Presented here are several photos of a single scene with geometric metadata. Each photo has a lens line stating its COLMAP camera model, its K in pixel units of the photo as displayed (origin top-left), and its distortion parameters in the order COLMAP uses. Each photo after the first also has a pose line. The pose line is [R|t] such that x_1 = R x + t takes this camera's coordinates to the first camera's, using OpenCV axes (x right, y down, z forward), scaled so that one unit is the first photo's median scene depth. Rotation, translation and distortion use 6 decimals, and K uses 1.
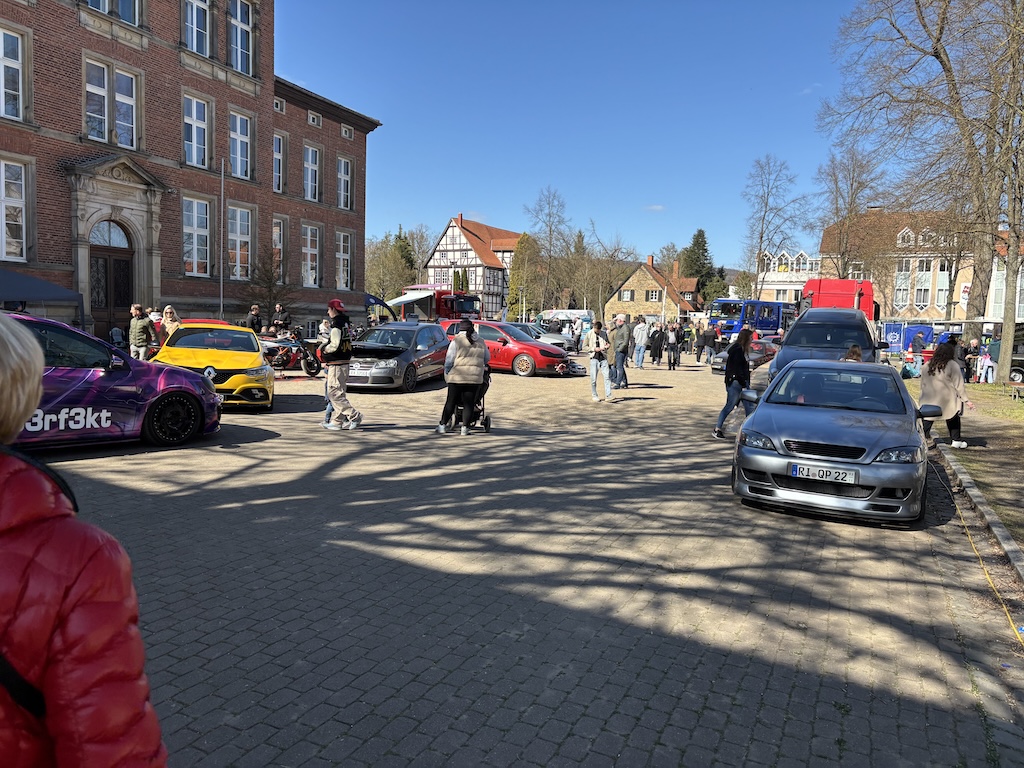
lens RADIAL K [[773.5, 0, 514.0], [0, 773.5, 380.8], [0, 0, 1]] dist [0.030147, -0.026096]
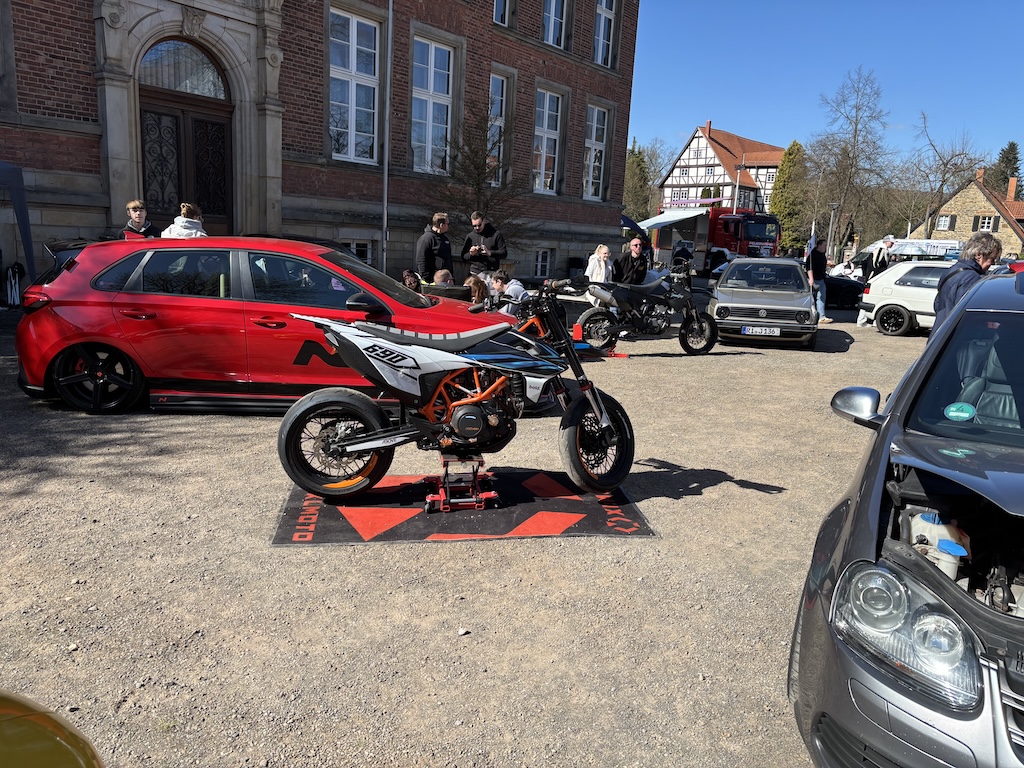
lens RADIAL K [[773.5, 0, 509.3], [0, 773.5, 386.6], [0, 0, 1]] dist [0.030147, -0.026096]
pose [[0.961326, 0.075275, -0.264925, -0.111700], [-0.048642, 0.993207, 0.105702, -0.030778], [0.271082, -0.088728, 0.958458, 0.378832]]
